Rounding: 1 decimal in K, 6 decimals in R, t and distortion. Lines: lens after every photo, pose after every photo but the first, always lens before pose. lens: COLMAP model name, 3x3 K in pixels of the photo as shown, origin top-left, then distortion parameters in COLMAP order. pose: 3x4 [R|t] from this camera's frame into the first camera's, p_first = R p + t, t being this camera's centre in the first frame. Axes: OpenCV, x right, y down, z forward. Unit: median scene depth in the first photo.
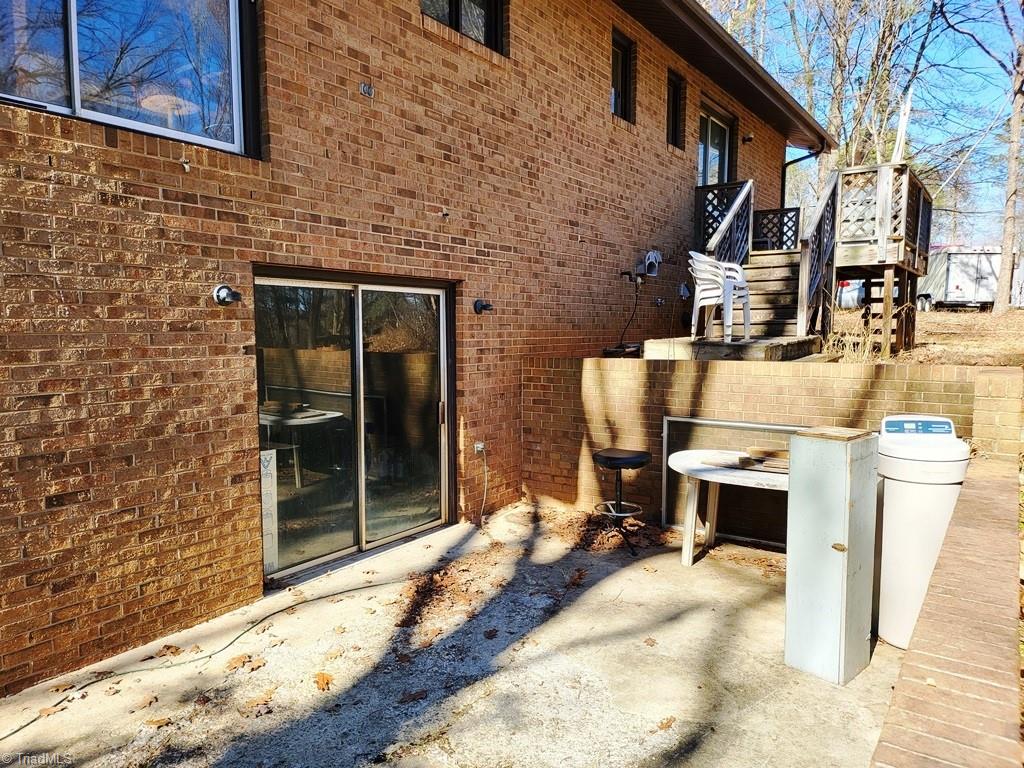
lens RADIAL K [[711.0, 0, 508.9], [0, 711.0, 388.2], [0, 0, 1]] dist [0.032348, -0.002357]
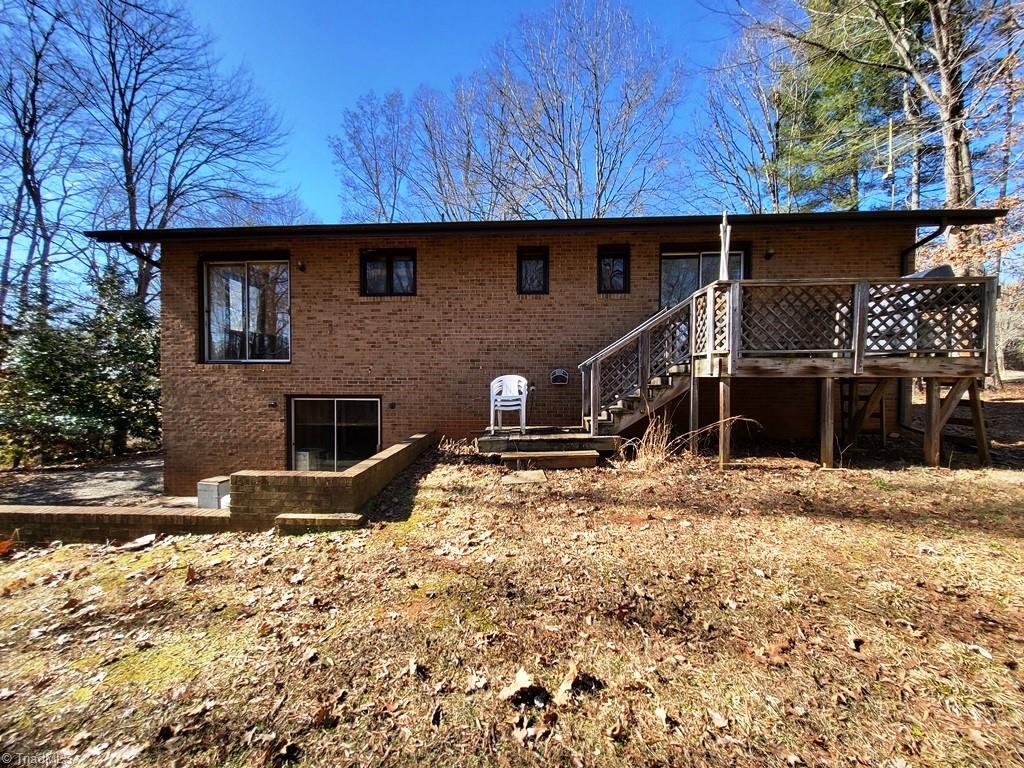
lens RADIAL K [[408.7, 0, 508.7], [0, 408.7, 380.4], [0, 0, 1]] dist [0.011750, 0.000224]
pose [[0.523110, 0.012308, -0.852176, 1.394895], [-0.075648, 0.996620, -0.032042, -0.197926], [0.848901, 0.081227, 0.522273, 0.672806]]
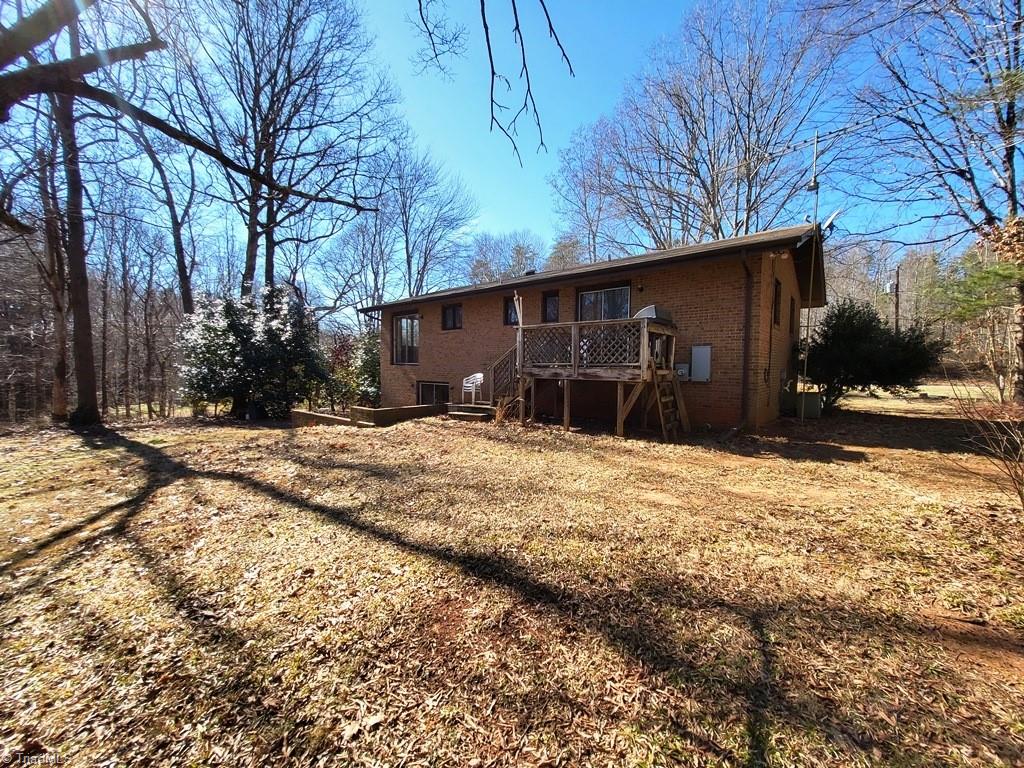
lens RADIAL K [[408.7, 0, 505.6], [0, 408.7, 385.6], [0, 0, 1]] dist [0.011750, 0.000224]
pose [[-0.100715, 0.052276, -0.993541, 2.602070], [-0.093354, 0.993716, 0.061748, -0.340762], [0.990526, 0.098970, -0.095202, 1.690018]]
